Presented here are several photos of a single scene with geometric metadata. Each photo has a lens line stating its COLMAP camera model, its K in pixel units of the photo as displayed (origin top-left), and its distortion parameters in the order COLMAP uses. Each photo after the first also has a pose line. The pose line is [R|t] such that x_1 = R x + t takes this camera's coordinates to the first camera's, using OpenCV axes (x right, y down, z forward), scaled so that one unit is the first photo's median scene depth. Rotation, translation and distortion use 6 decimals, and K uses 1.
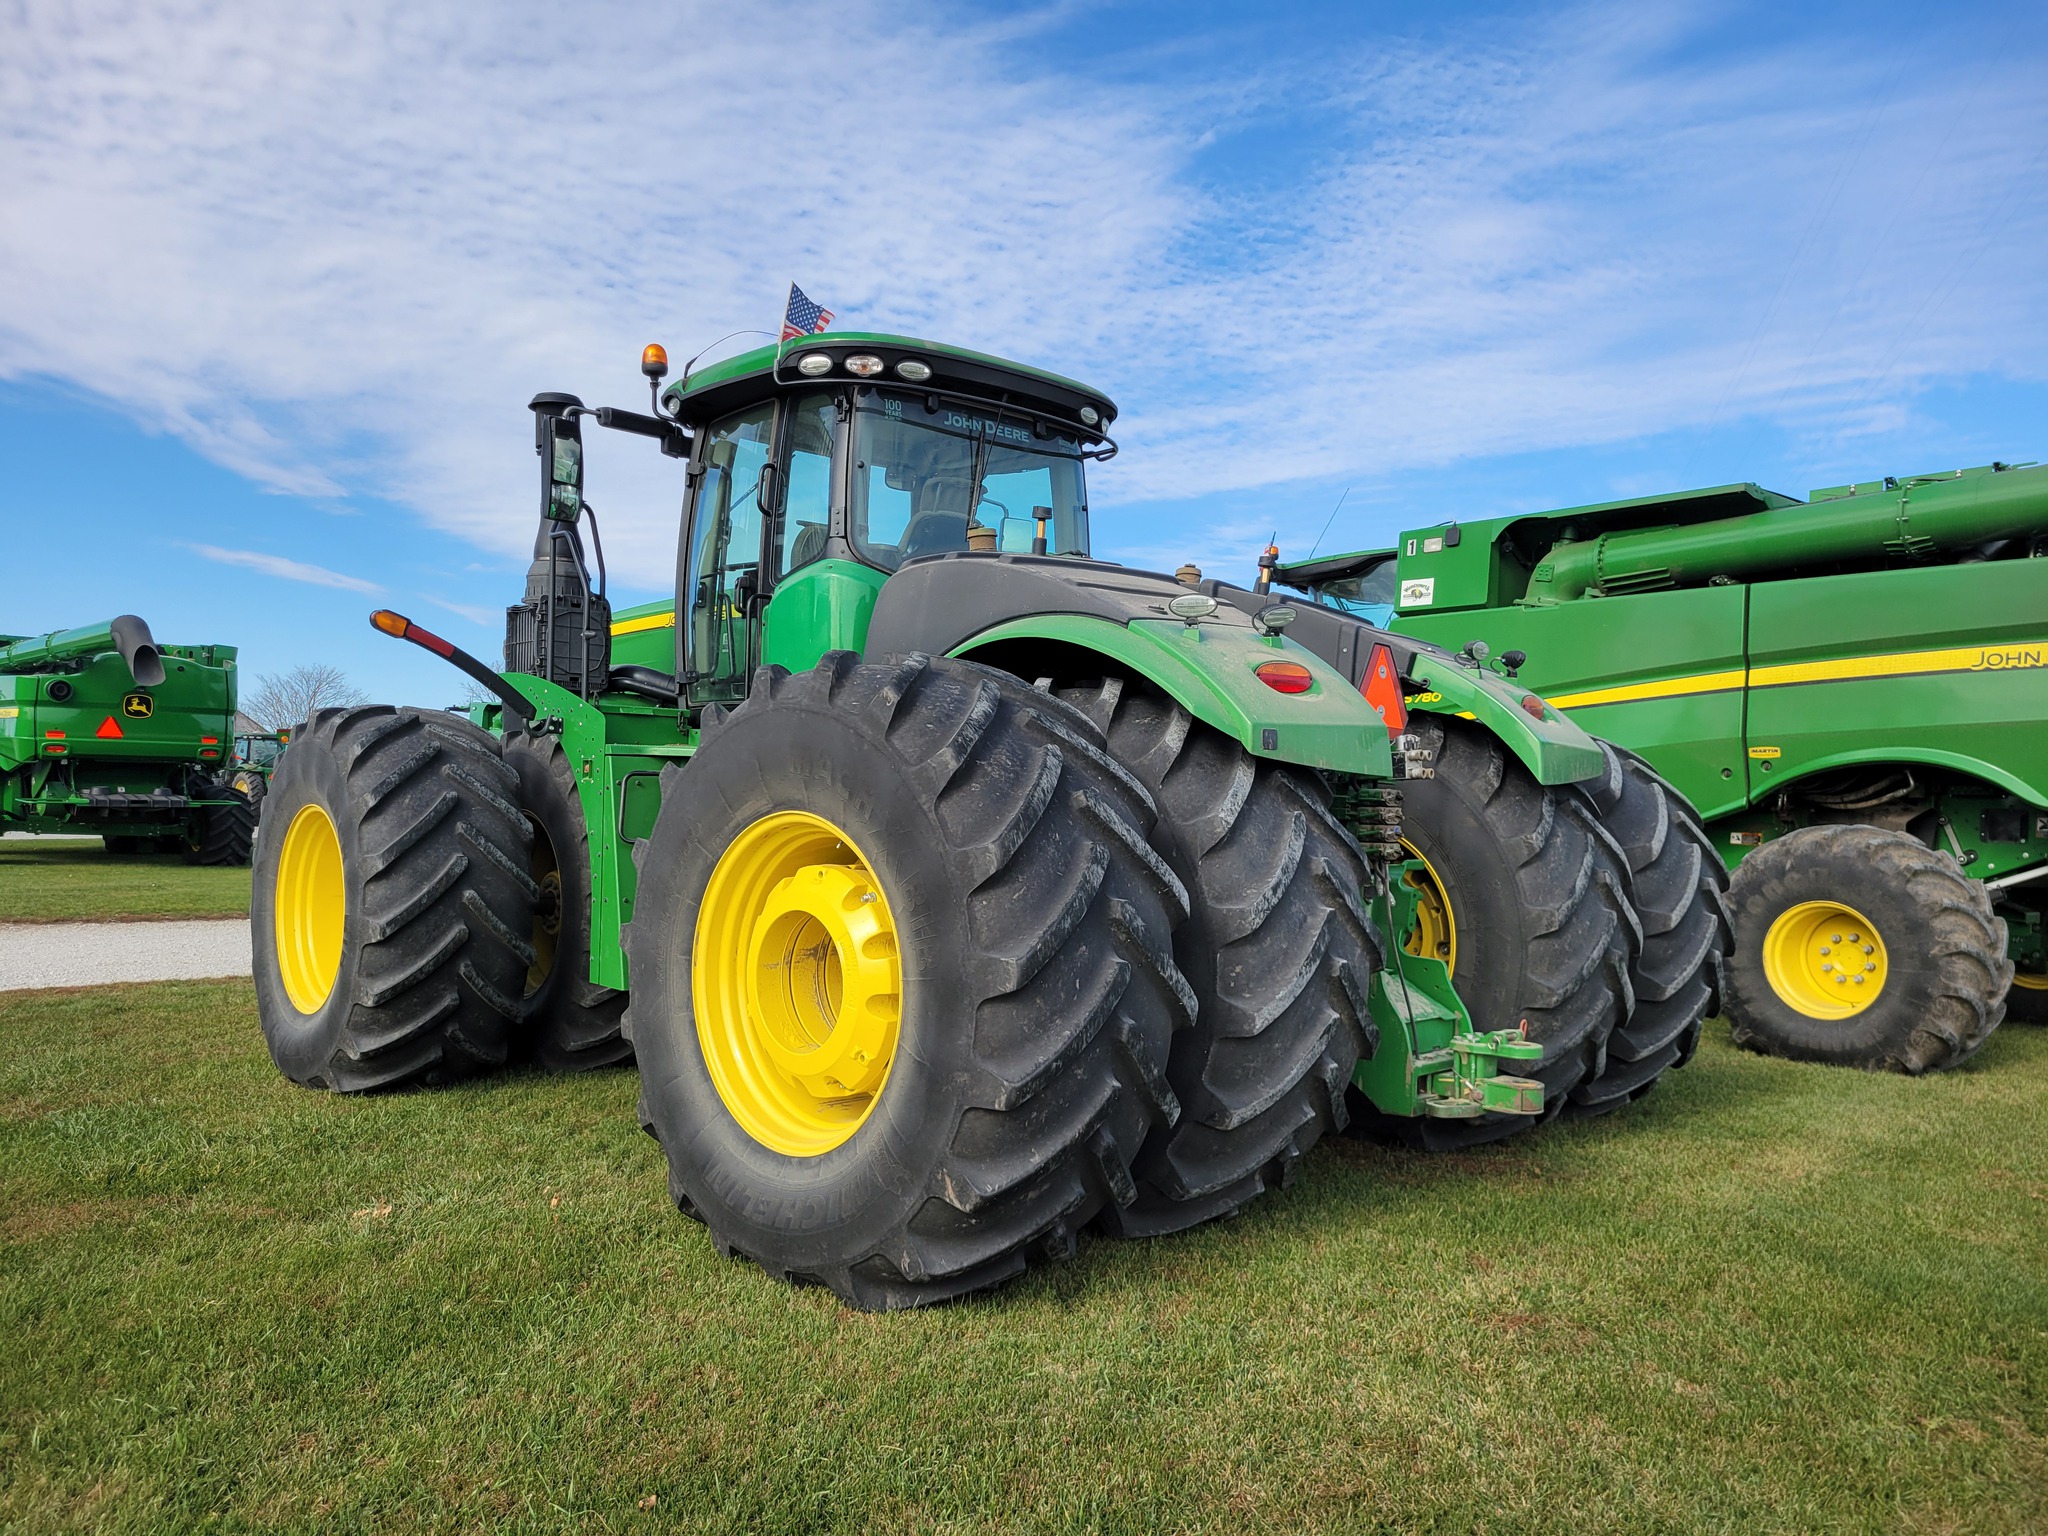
lens RADIAL K [[1594.5, 0, 1024.7], [0, 1594.5, 810.7], [0, 0, 1]] dist [0.092706, -0.055615]
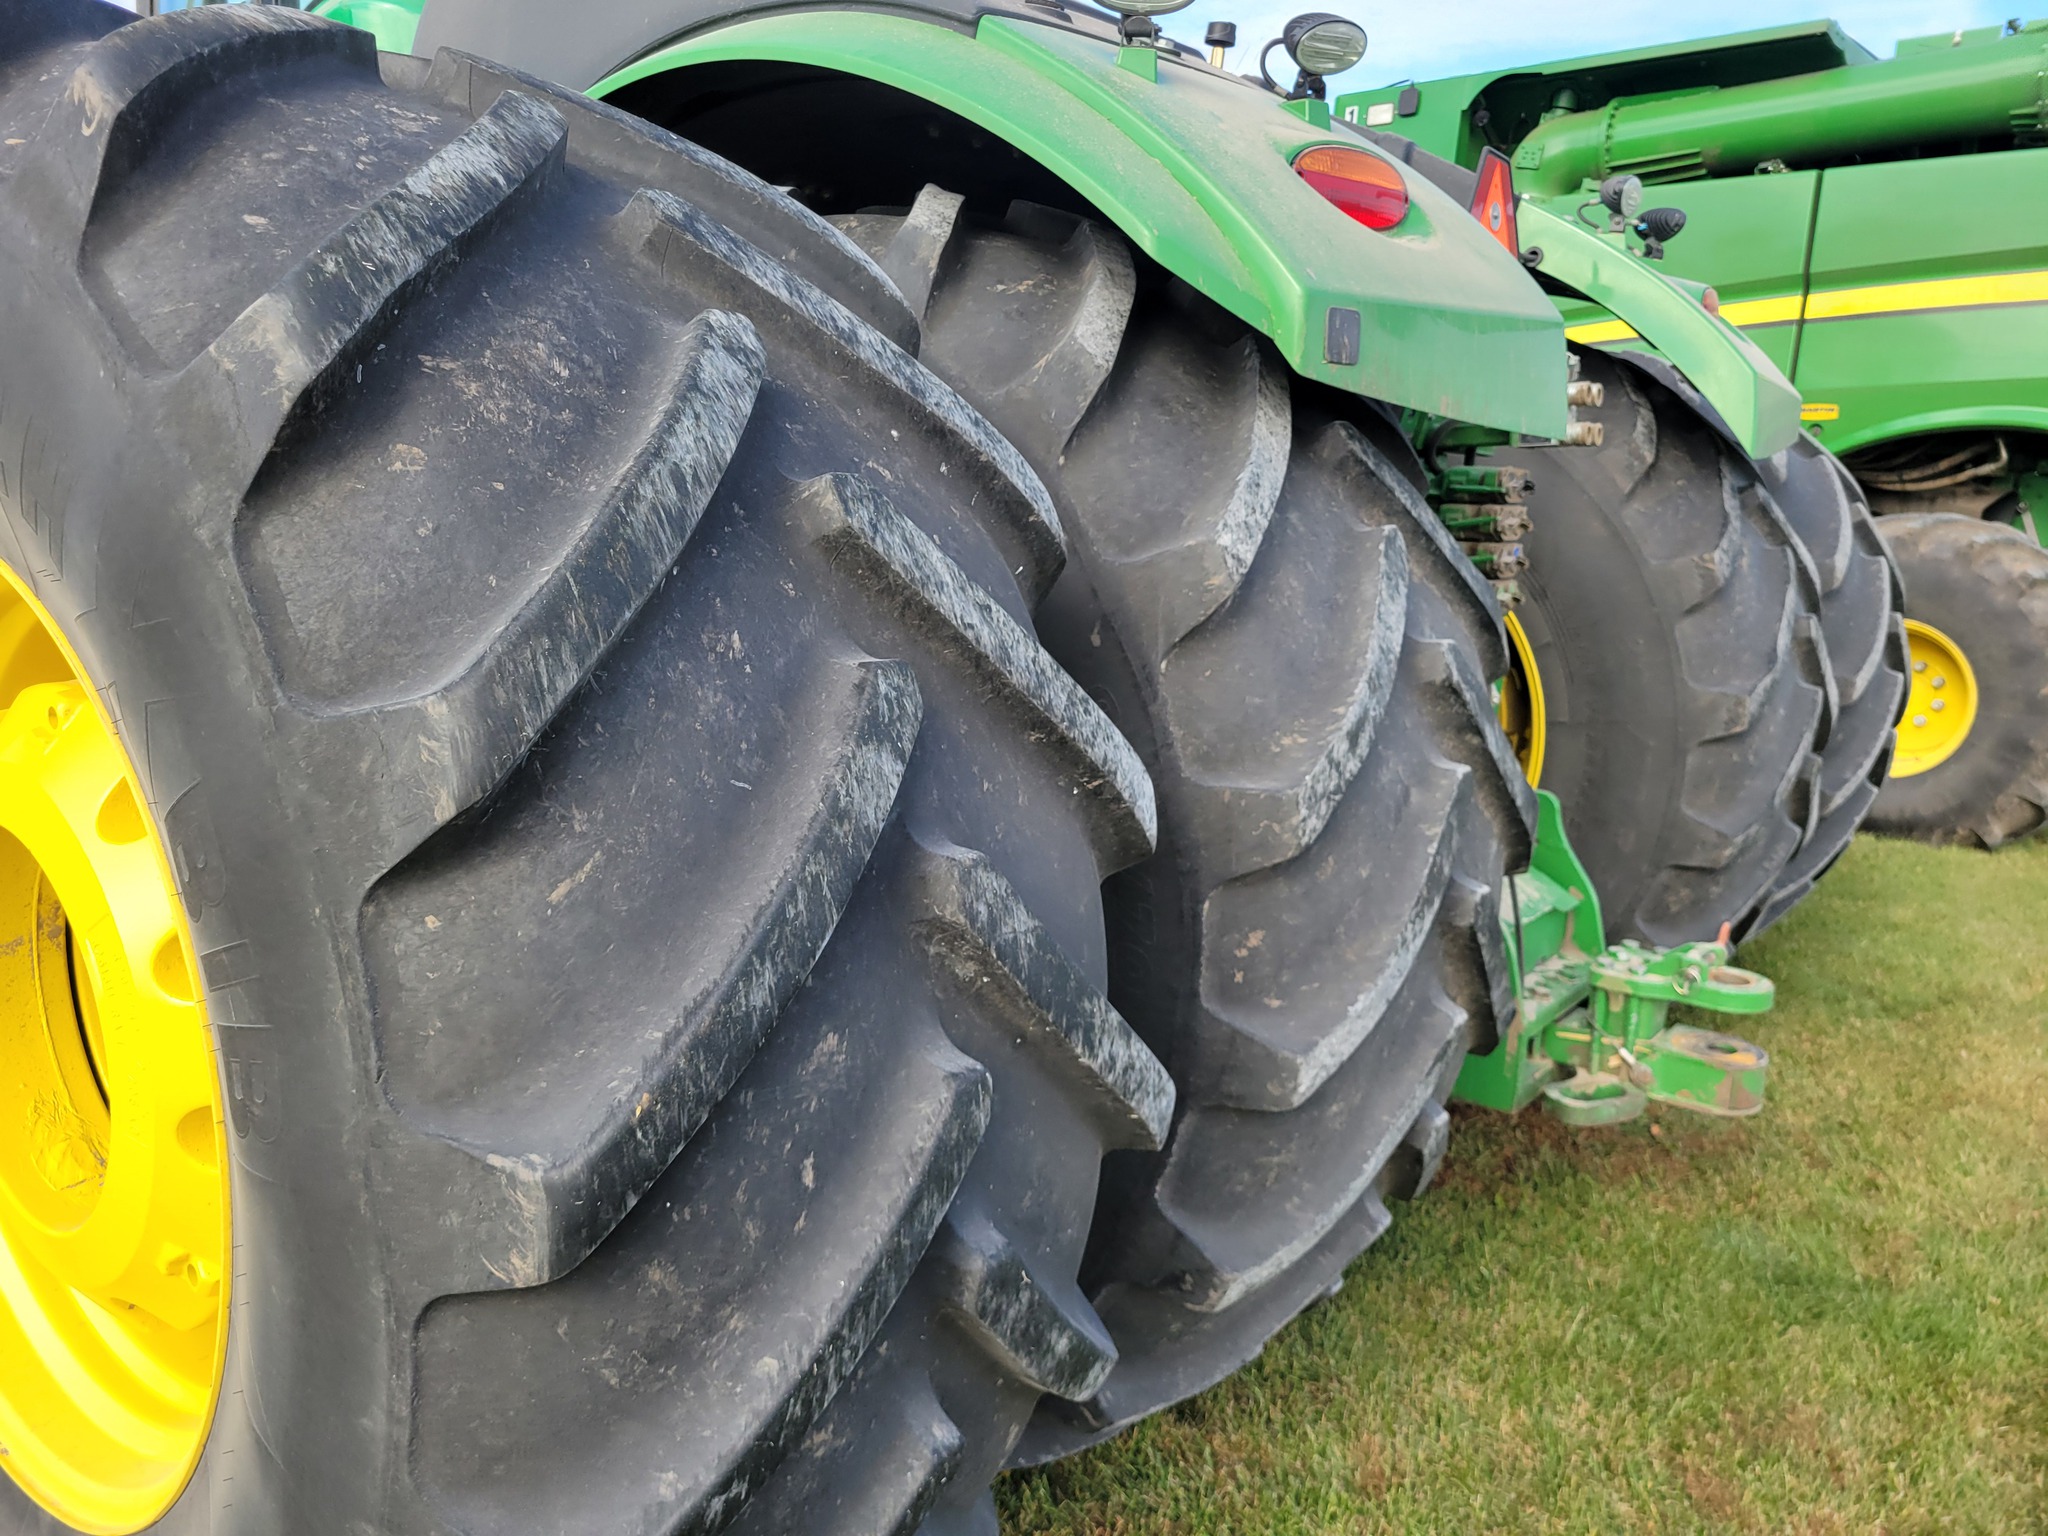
lens RADIAL K [[1517.7, 0, 1024.9], [0, 1517.7, 818.3], [0, 0, 1]] dist [0.028061, -0.004642]
pose [[0.994383, -0.011855, 0.105177, 0.037280], [-0.011903, 0.974877, 0.222424, -0.012383], [-0.105171, -0.222426, 0.969260, 0.634625]]
